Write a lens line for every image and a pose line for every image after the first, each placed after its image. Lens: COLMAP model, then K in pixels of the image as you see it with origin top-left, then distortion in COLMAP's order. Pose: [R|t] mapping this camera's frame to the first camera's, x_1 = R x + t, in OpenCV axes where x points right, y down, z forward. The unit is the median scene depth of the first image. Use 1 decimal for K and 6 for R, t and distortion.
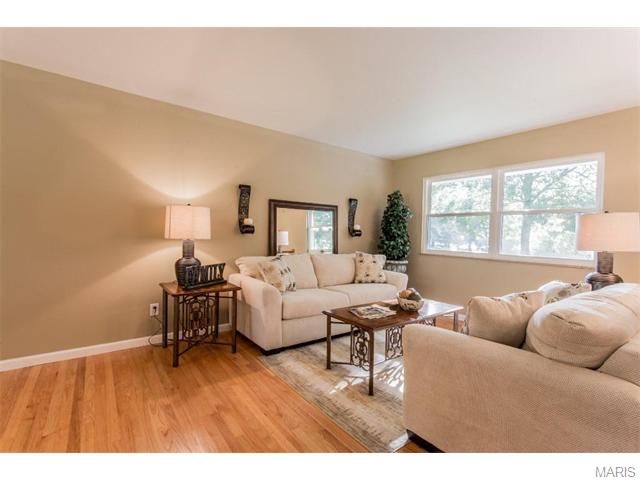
lens RADIAL K [[300.9, 0, 323.0], [0, 300.9, 240.1], [0, 0, 1]] dist [0.001447, 0.000727]
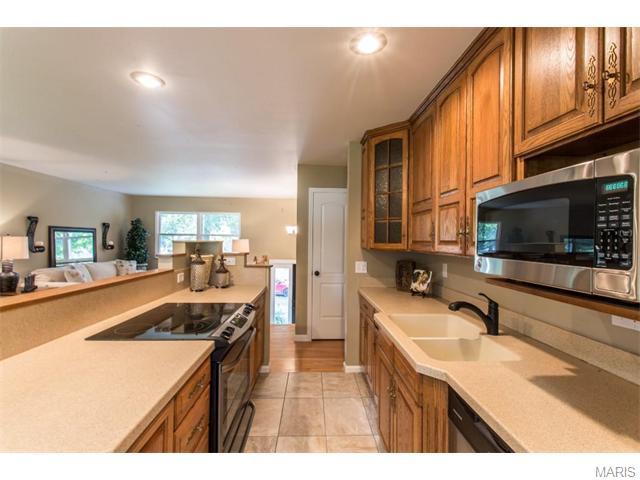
lens RADIAL K [[300.9, 0, 323.0], [0, 300.9, 240.1], [0, 0, 1]] dist [0.001447, 0.000727]
pose [[0.565585, -0.016155, 0.824532, -0.570782], [0.016935, 0.999825, 0.007973, -0.057661], [-0.824516, 0.009454, 0.565759, -0.751186]]
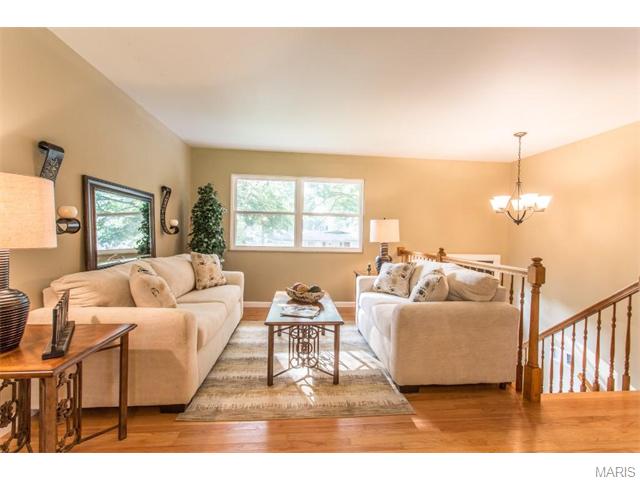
lens RADIAL K [[300.9, 0, 323.0], [0, 300.9, 240.1], [0, 0, 1]] dist [0.001447, 0.000727]
pose [[0.525678, -0.030619, 0.850132, -0.418230], [0.009339, 0.999500, 0.030224, -0.018551], [-0.850632, -0.007949, 0.525701, 0.259453]]
